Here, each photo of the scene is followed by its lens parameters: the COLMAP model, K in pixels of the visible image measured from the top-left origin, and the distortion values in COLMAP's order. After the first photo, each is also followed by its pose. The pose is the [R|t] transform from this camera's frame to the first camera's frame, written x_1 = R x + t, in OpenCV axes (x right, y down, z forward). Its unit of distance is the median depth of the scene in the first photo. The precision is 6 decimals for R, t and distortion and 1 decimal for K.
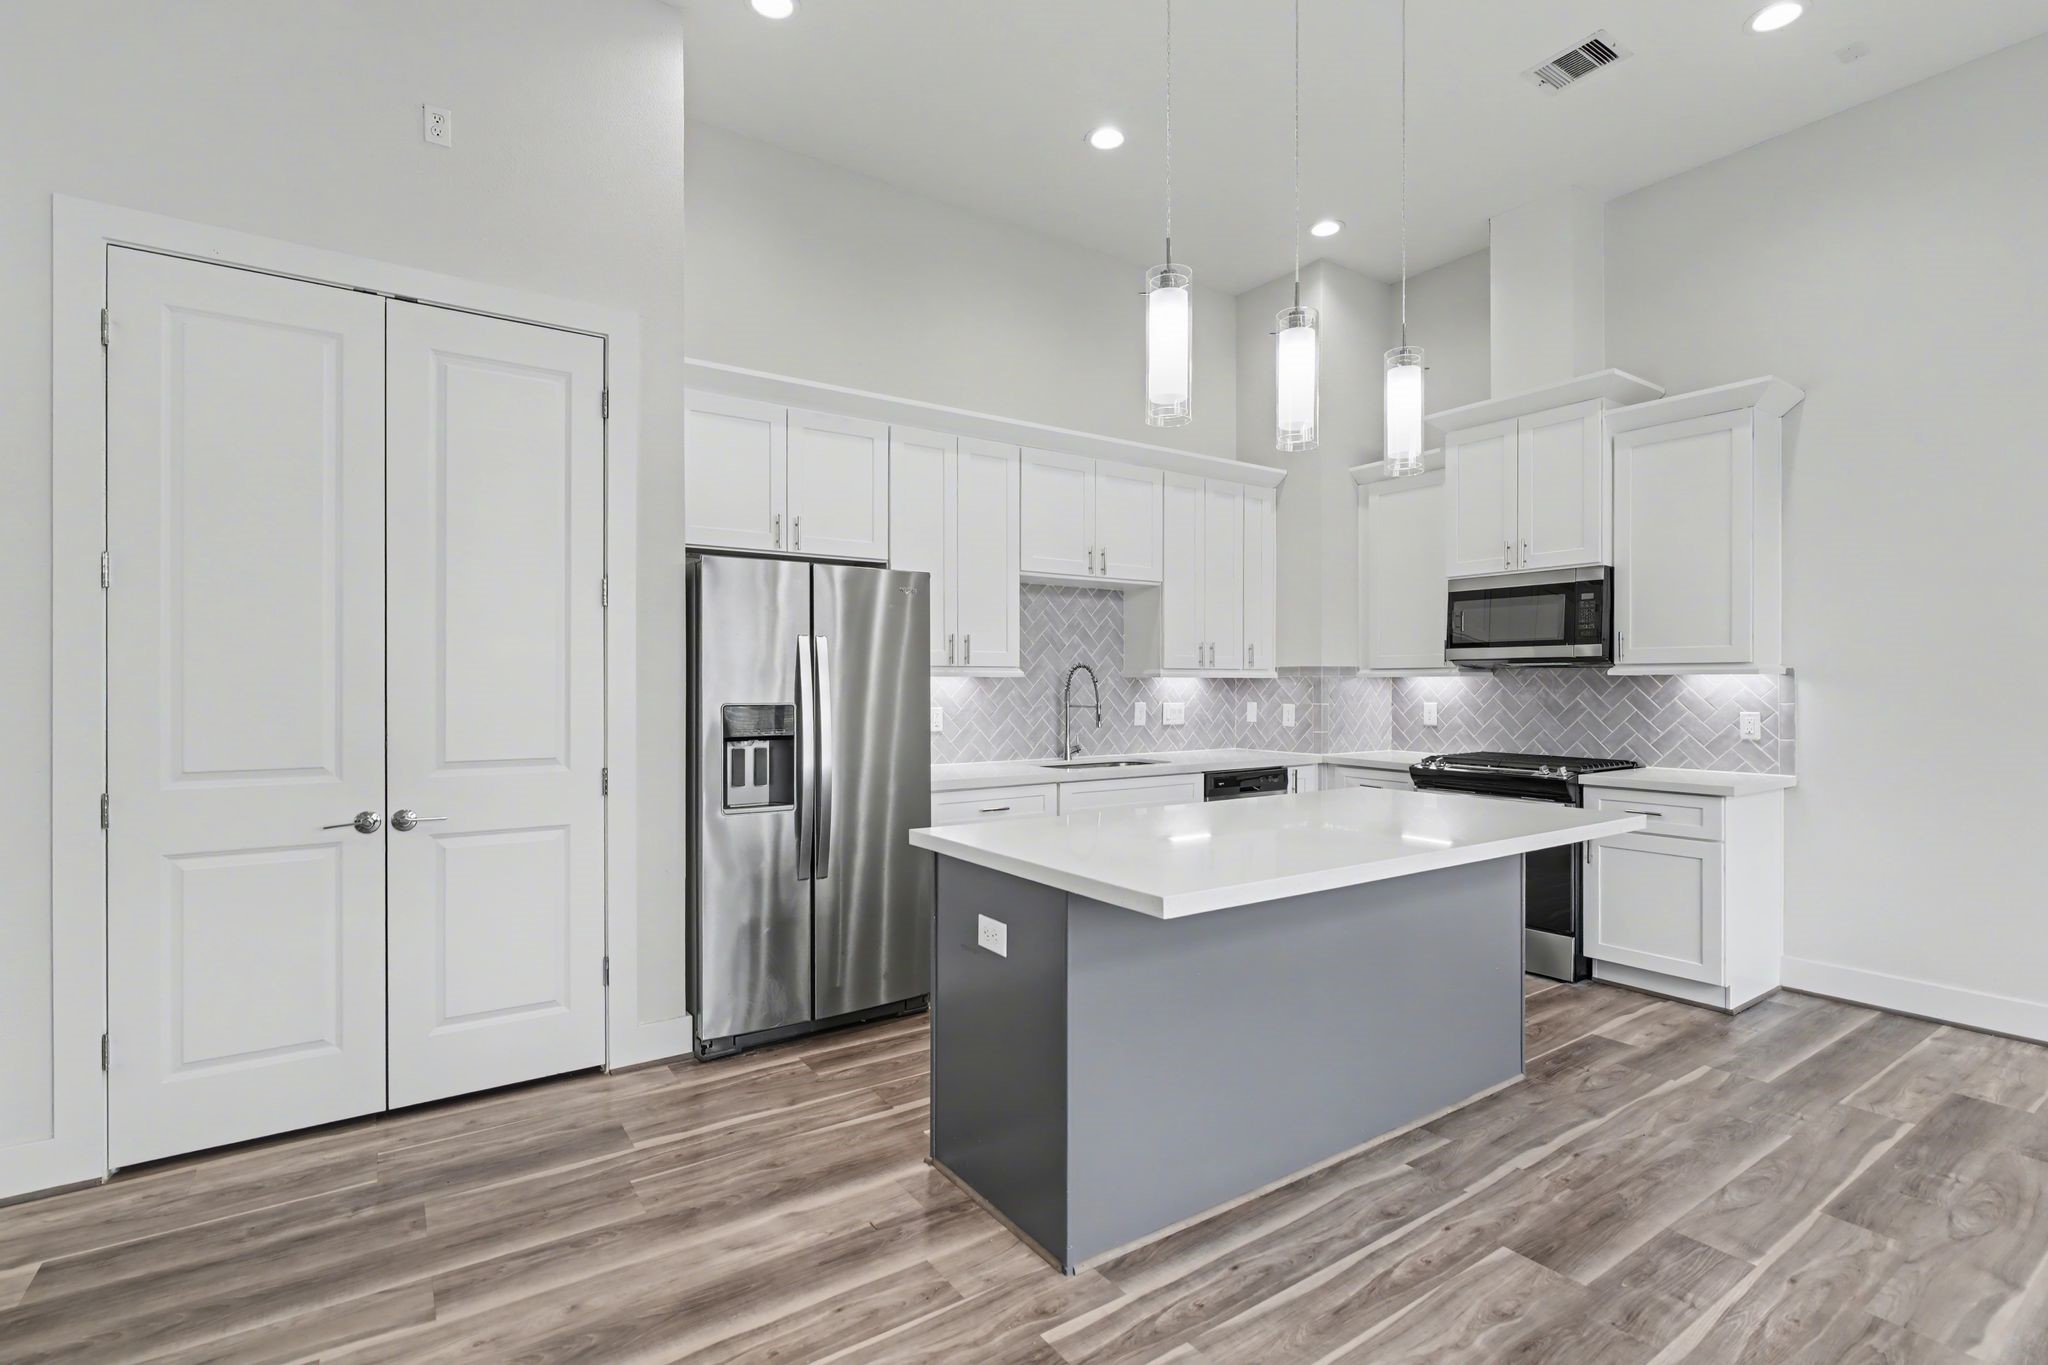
lens RADIAL K [[955.2, 0, 1024.0], [0, 955.2, 682.5], [0, 0, 1]] dist [-0.003050, 0.000844]
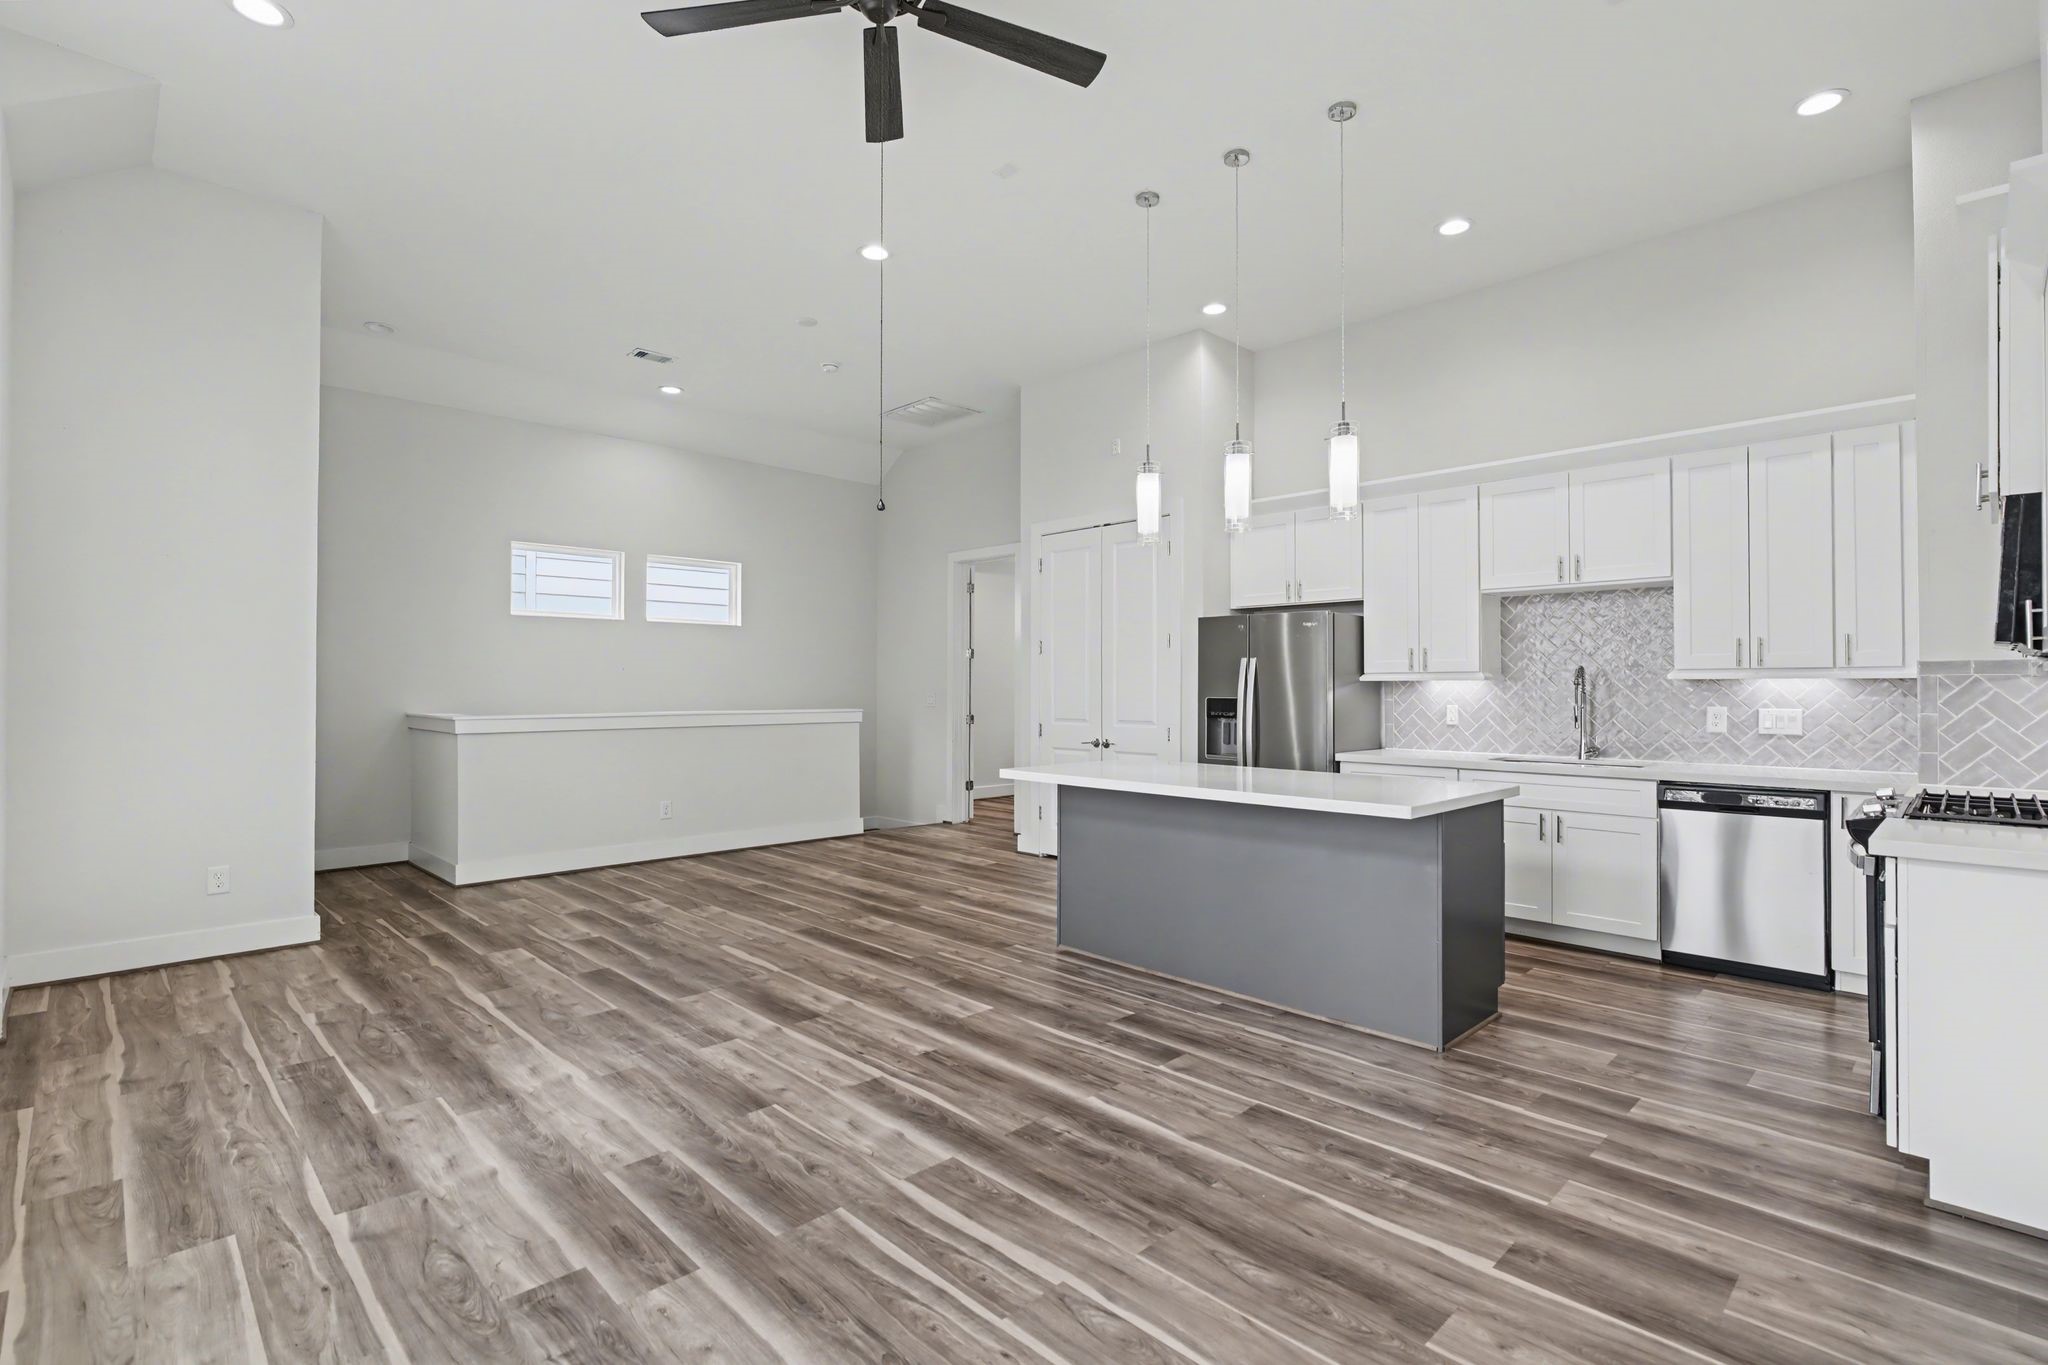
lens RADIAL K [[952.5, 0, 1024.0], [0, 952.5, 682.5], [0, 0, 1]] dist [-0.002816, -0.000048]
pose [[0.171484, -0.003671, -0.985180, 1.262439], [0.002721, 0.999991, -0.003252, -0.001180], [0.985183, -0.002123, 0.171493, 0.295069]]
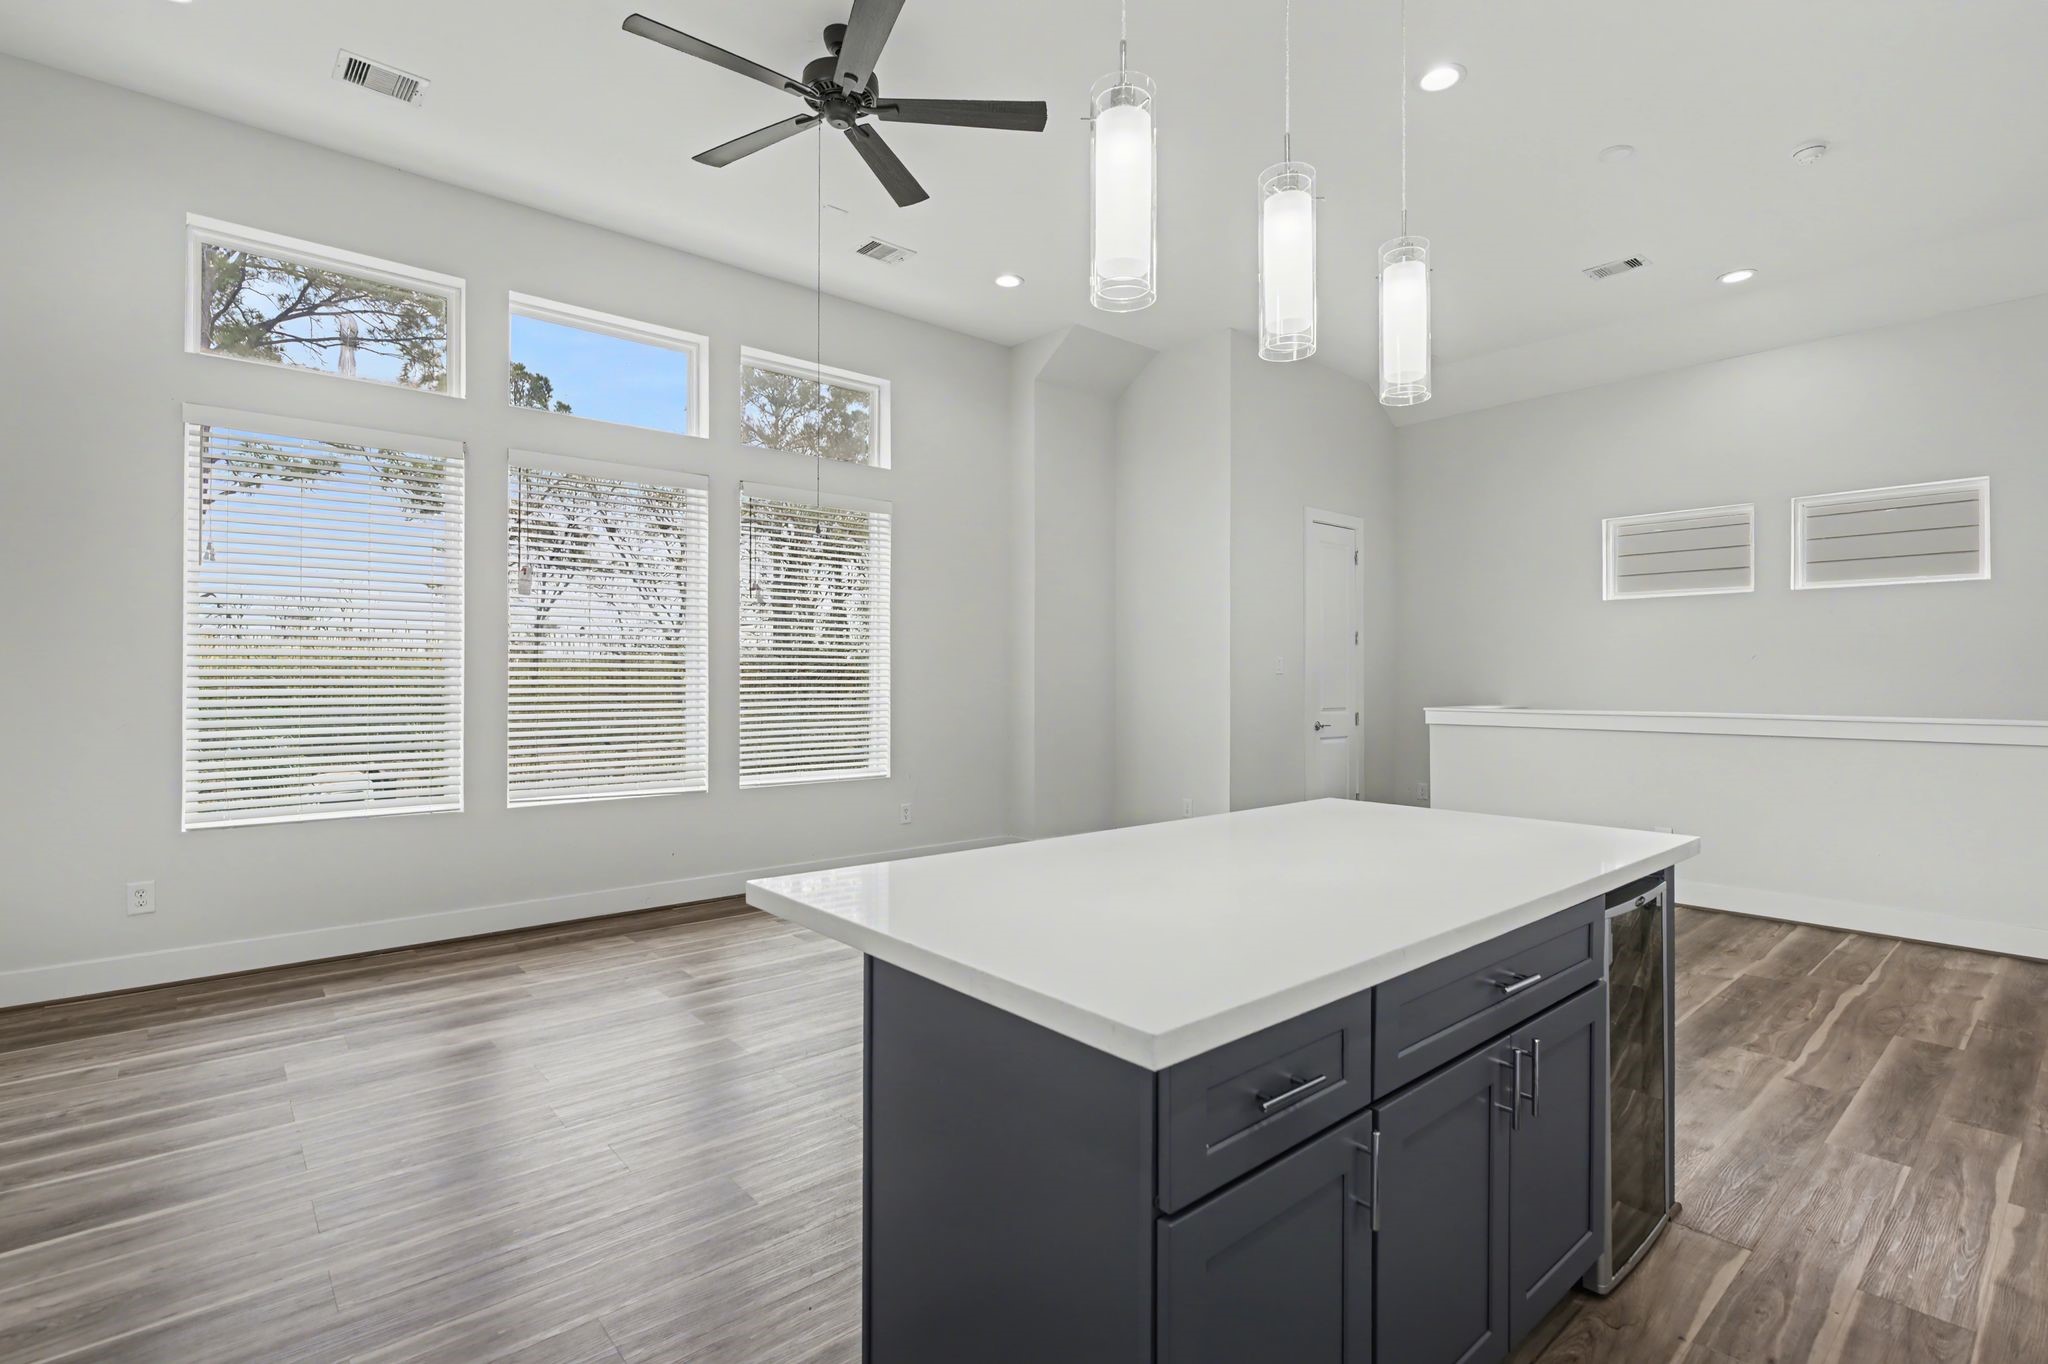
lens RADIAL K [[955.2, 0, 1024.0], [0, 955.2, 682.0], [0, 0, 1]] dist [-0.003050, 0.000844]
pose [[-0.994140, 0.000824, -0.108099, 0.420448], [0.001073, 0.999997, -0.002240, 0.004367], [0.108096, -0.002343, -0.994138, 1.260888]]
